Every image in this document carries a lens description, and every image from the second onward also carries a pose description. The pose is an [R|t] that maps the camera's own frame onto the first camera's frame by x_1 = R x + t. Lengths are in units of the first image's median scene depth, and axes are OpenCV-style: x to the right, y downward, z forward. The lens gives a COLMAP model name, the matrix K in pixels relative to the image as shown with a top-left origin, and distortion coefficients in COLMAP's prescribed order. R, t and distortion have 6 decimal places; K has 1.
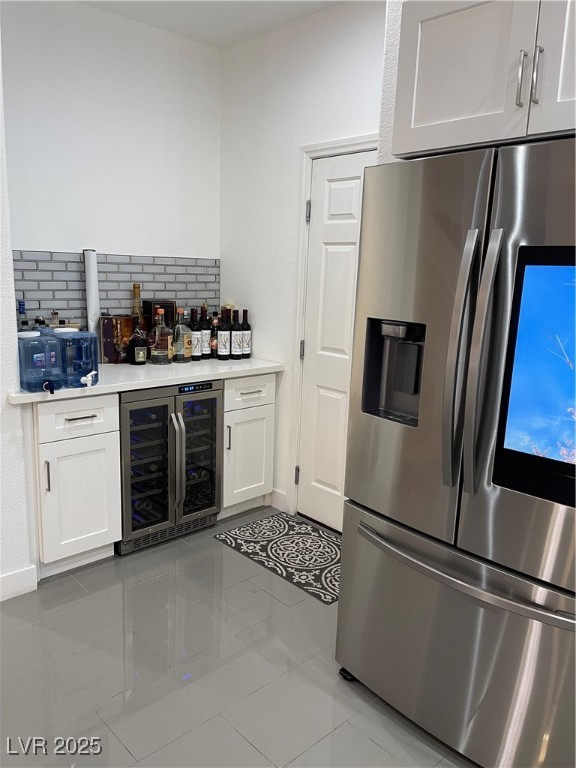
lens RADIAL K [[579.3, 0, 287.4], [0, 579.3, 391.0], [0, 0, 1]] dist [0.064126, -0.060573]
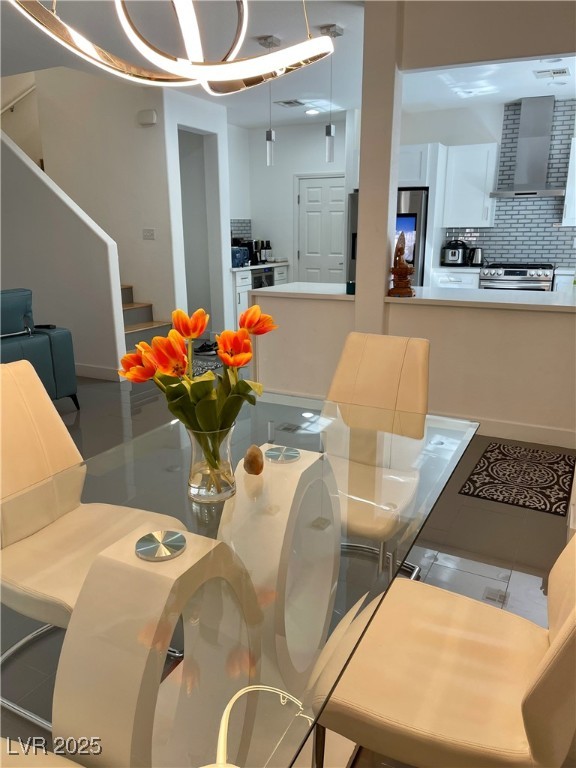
lens RADIAL K [[579.3, 0, 289.2], [0, 579.3, 381.4], [0, 0, 1]] dist [0.064126, -0.060573]
pose [[0.939999, -0.125121, 0.317405, -0.937206], [0.107201, 0.991526, 0.073382, 0.303505], [-0.323897, -0.034953, 0.945446, -1.481981]]
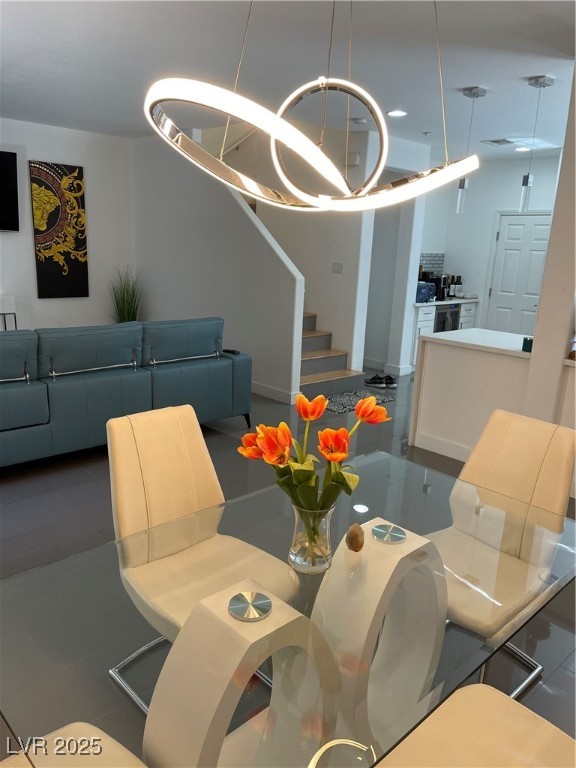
lens RADIAL K [[579.3, 0, 289.7], [0, 579.3, 379.3], [0, 0, 1]] dist [0.064126, -0.060573]
pose [[0.999929, 0.006632, 0.009896, -0.884224], [-0.006897, 0.999611, 0.027022, 0.247065], [-0.009713, -0.027089, 0.999586, -1.530467]]
